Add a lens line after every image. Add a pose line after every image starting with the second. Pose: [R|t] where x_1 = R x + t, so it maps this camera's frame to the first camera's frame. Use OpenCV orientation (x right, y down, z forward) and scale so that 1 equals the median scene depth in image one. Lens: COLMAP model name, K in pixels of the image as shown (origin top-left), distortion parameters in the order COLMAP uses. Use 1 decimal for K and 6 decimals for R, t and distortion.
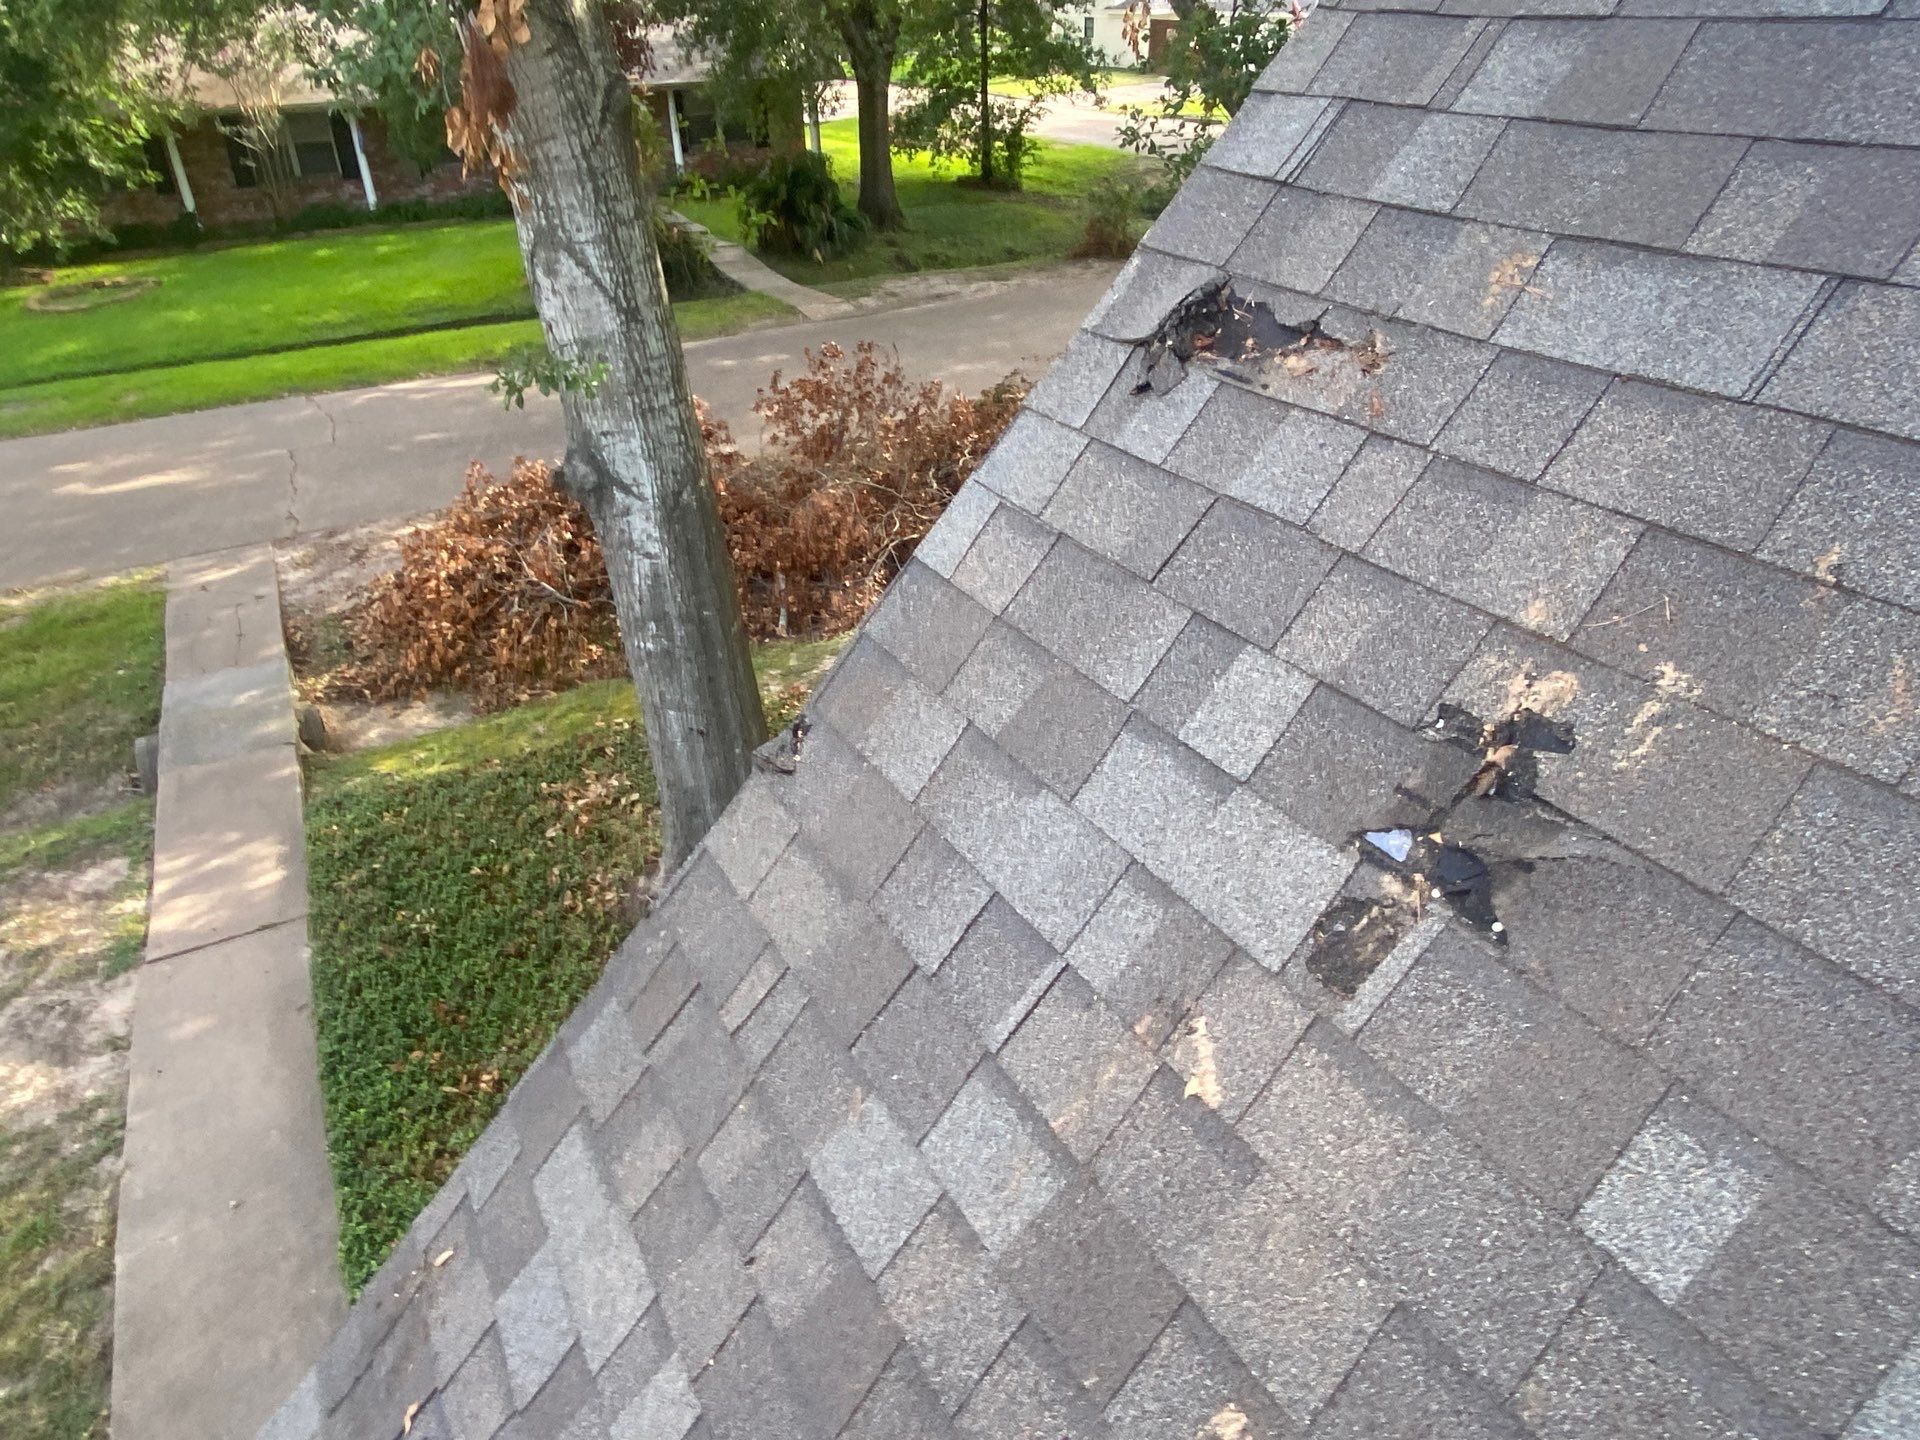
lens RADIAL K [[1258.5, 0, 941.7], [0, 1258.5, 729.3], [0, 0, 1]] dist [0.082200, -0.092589]
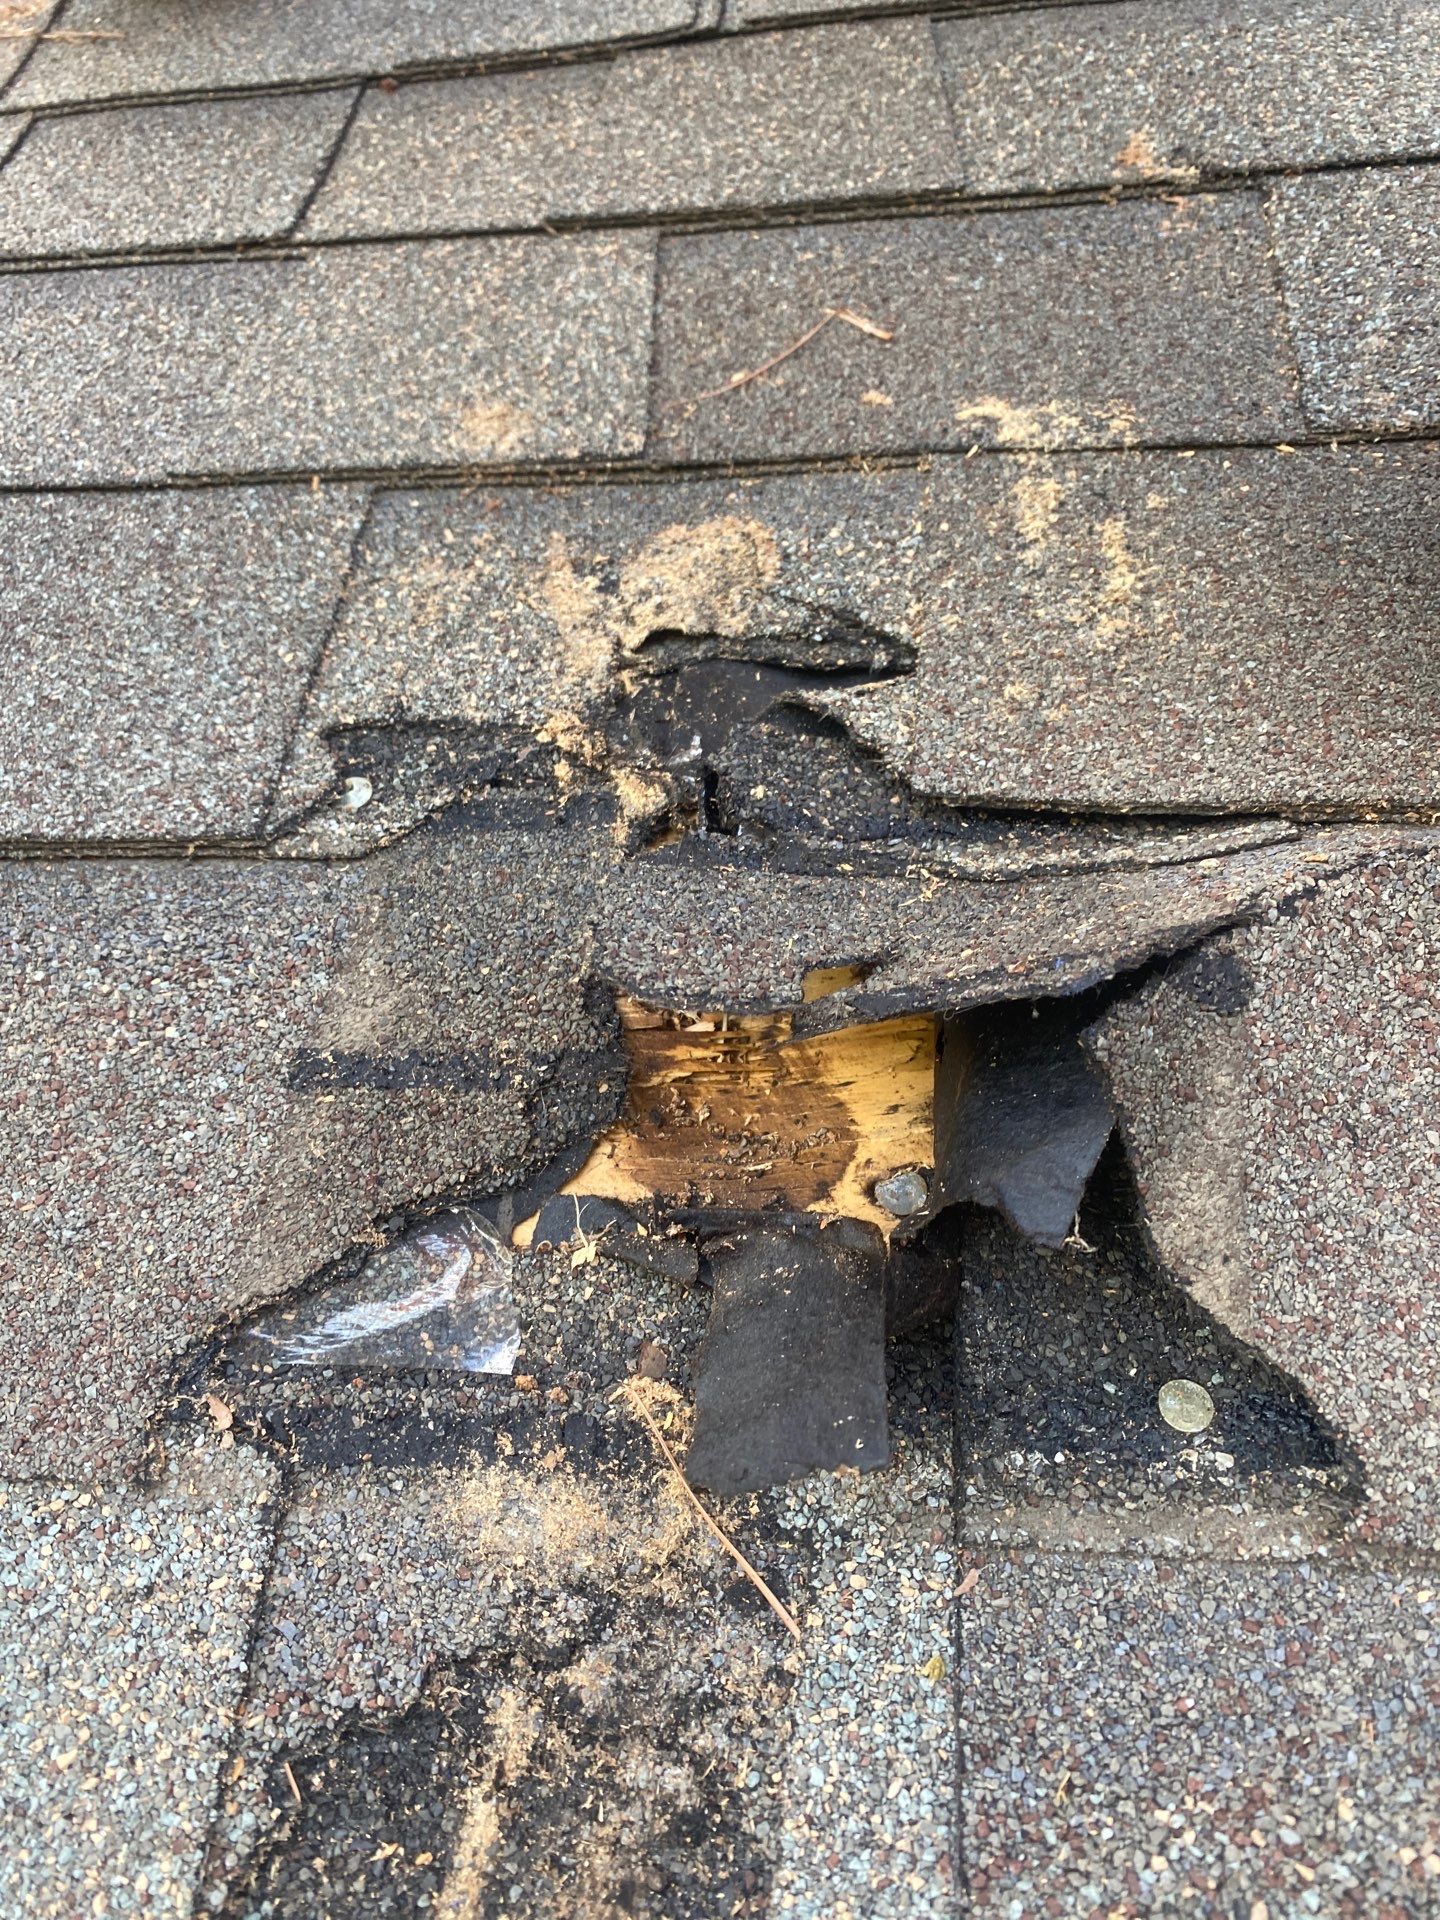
lens RADIAL K [[1469.1, 0, 721.0], [0, 1469.1, 978.4], [0, 0, 1]] dist [0.041817, -0.041938]
pose [[0.598707, -0.086177, 0.796319, 0.055004], [0.405639, 0.889895, -0.208673, 0.027397], [-0.690657, 0.447952, 0.567743, 0.207947]]
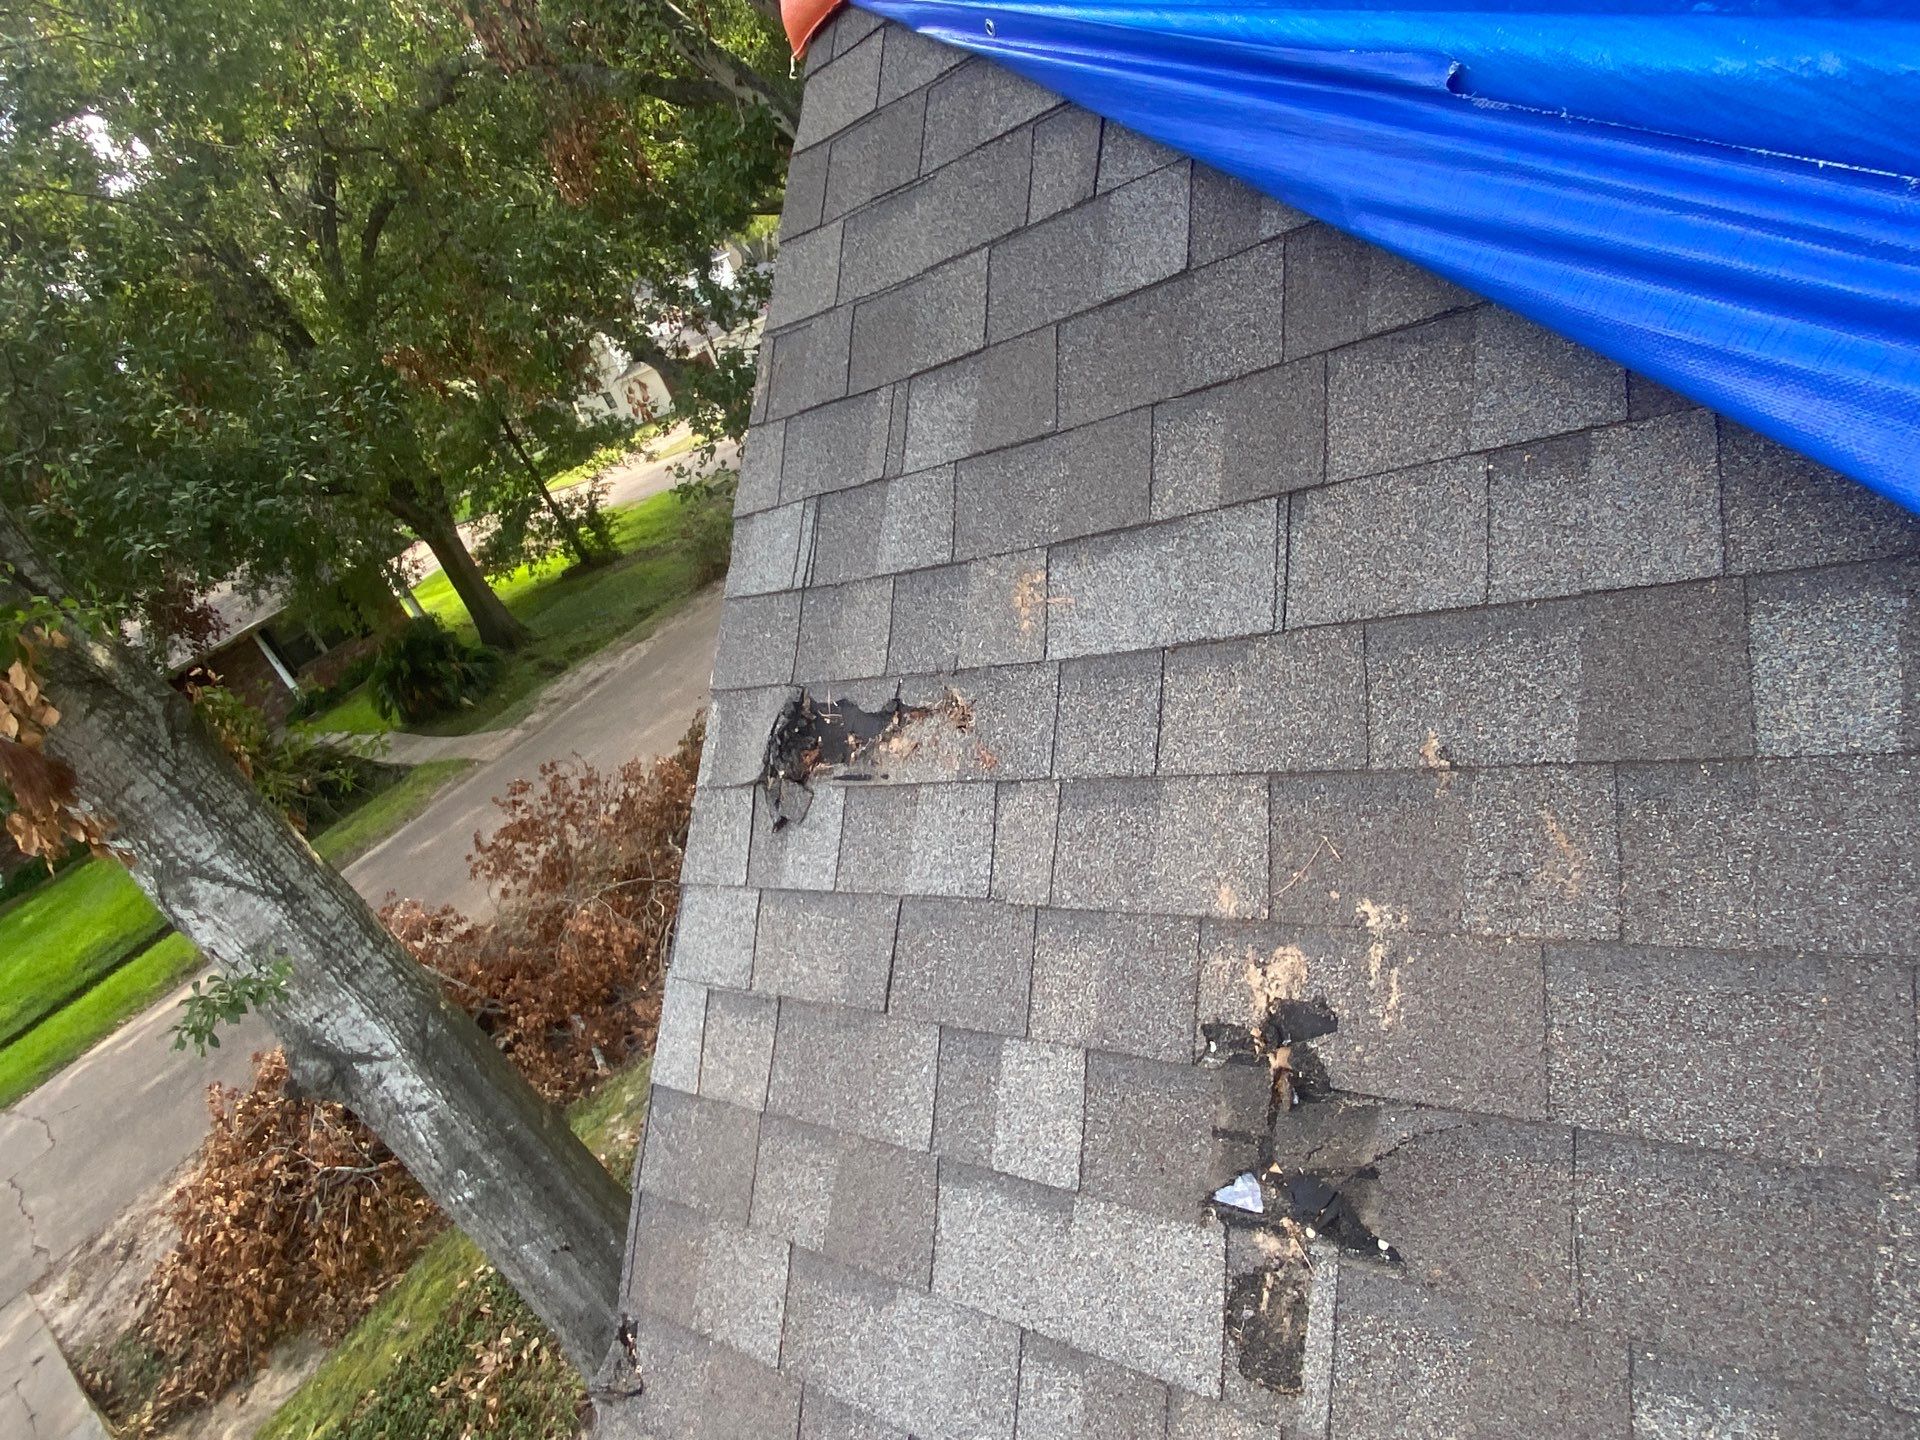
lens RADIAL K [[1258.5, 0, 937.4], [0, 1258.5, 728.9], [0, 0, 1]] dist [0.082200, -0.092589]
pose [[0.855256, -0.477305, 0.201785, 0.035339], [0.509325, 0.846033, -0.157533, -0.040646], [-0.095526, 0.237505, 0.966678, 0.012917]]
